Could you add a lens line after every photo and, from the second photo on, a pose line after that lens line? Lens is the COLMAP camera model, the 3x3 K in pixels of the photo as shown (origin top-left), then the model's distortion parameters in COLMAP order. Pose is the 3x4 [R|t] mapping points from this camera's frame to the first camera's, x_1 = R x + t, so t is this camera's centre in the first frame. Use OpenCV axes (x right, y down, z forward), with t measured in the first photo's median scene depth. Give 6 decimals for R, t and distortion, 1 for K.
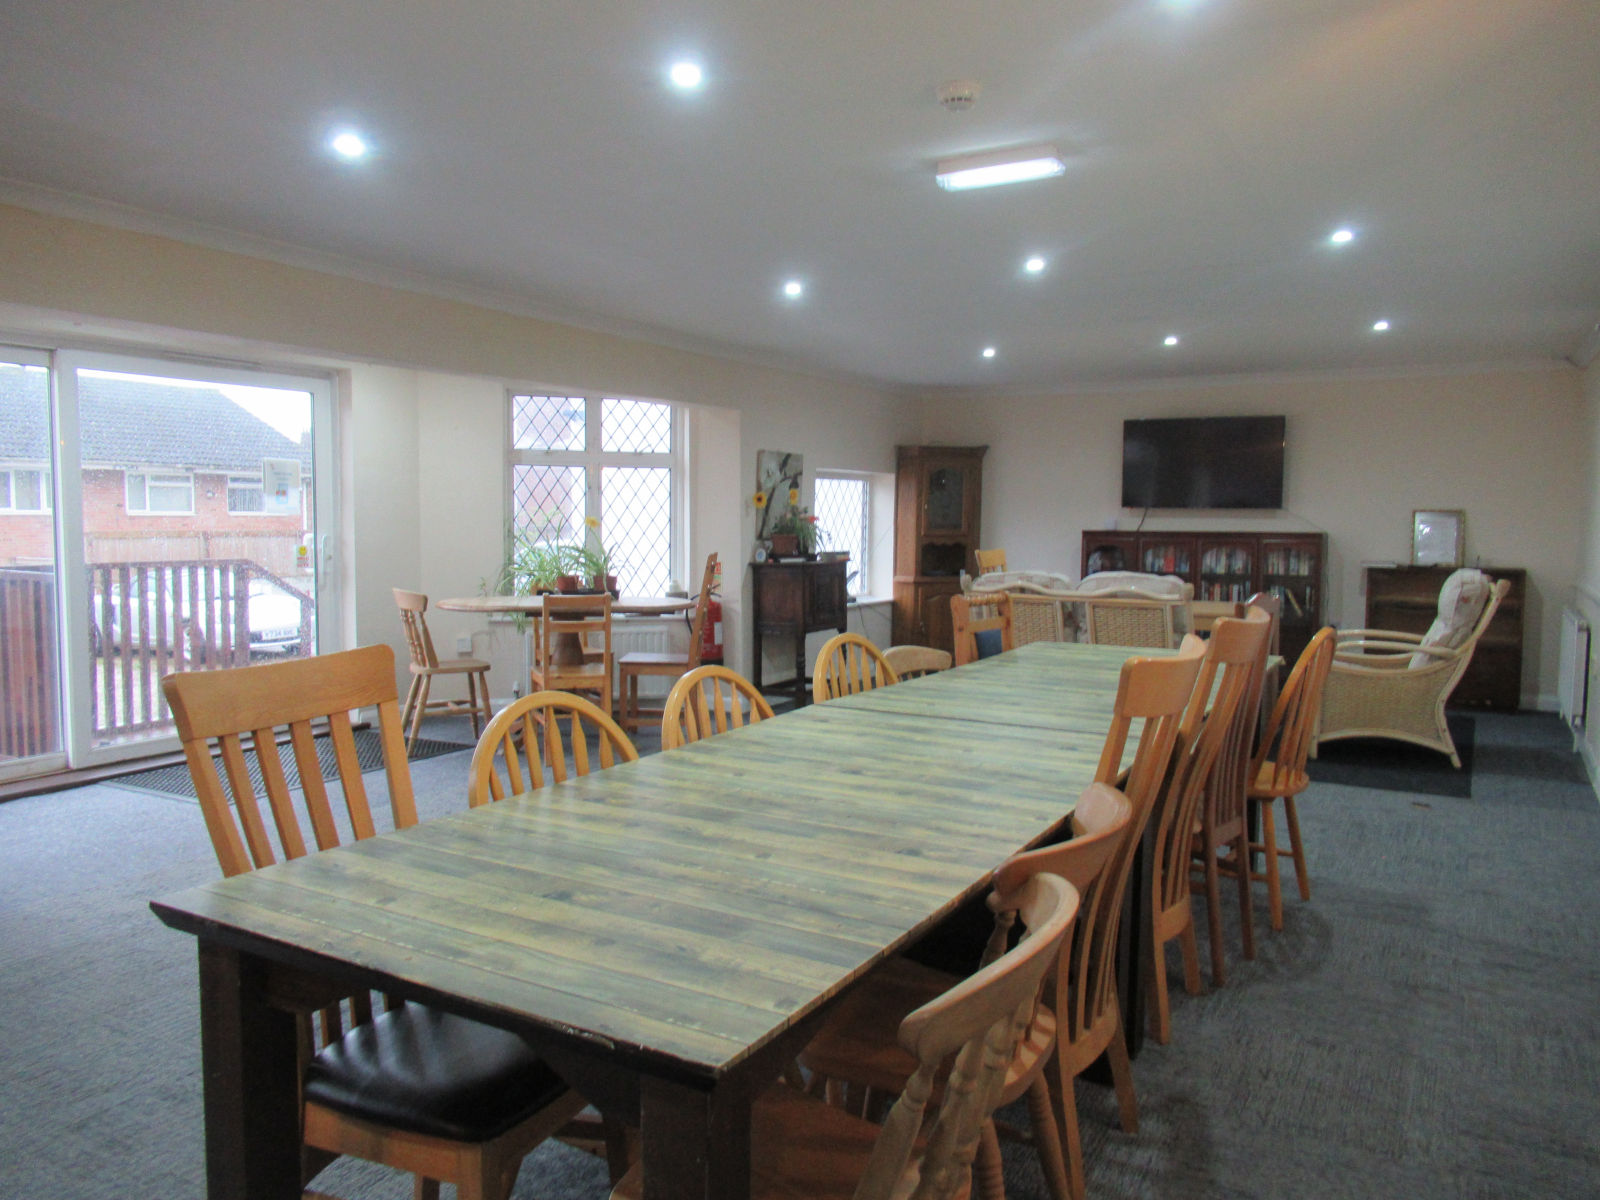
lens RADIAL K [[1191.7, 0, 801.1], [0, 1191.7, 599.0], [0, 0, 1]] dist [-0.031258, 0.001419]
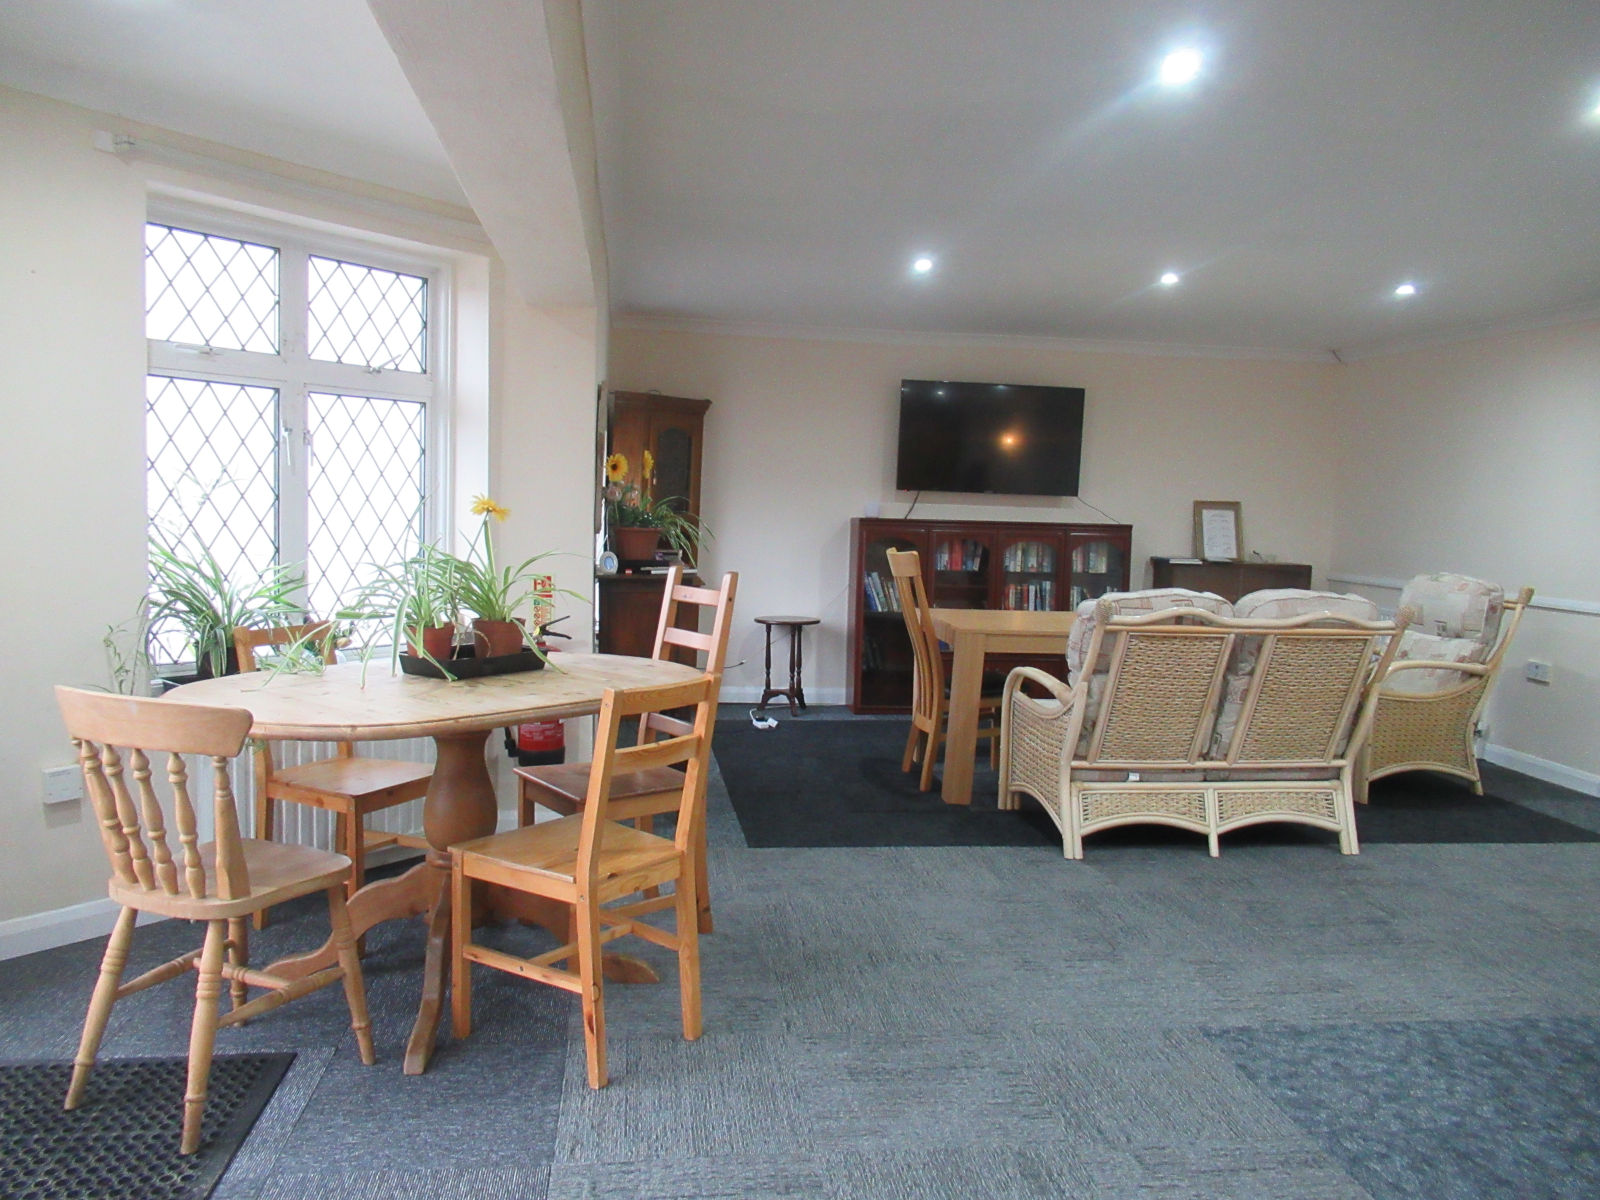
lens RADIAL K [[1191.7, 0, 798.3], [0, 1191.7, 601.8], [0, 0, 1]] dist [-0.031258, 0.001419]
pose [[0.792375, -0.034933, 0.609033, -0.309283], [0.019953, 0.999309, 0.031359, -0.033562], [-0.609708, -0.012697, 0.792525, 0.474877]]
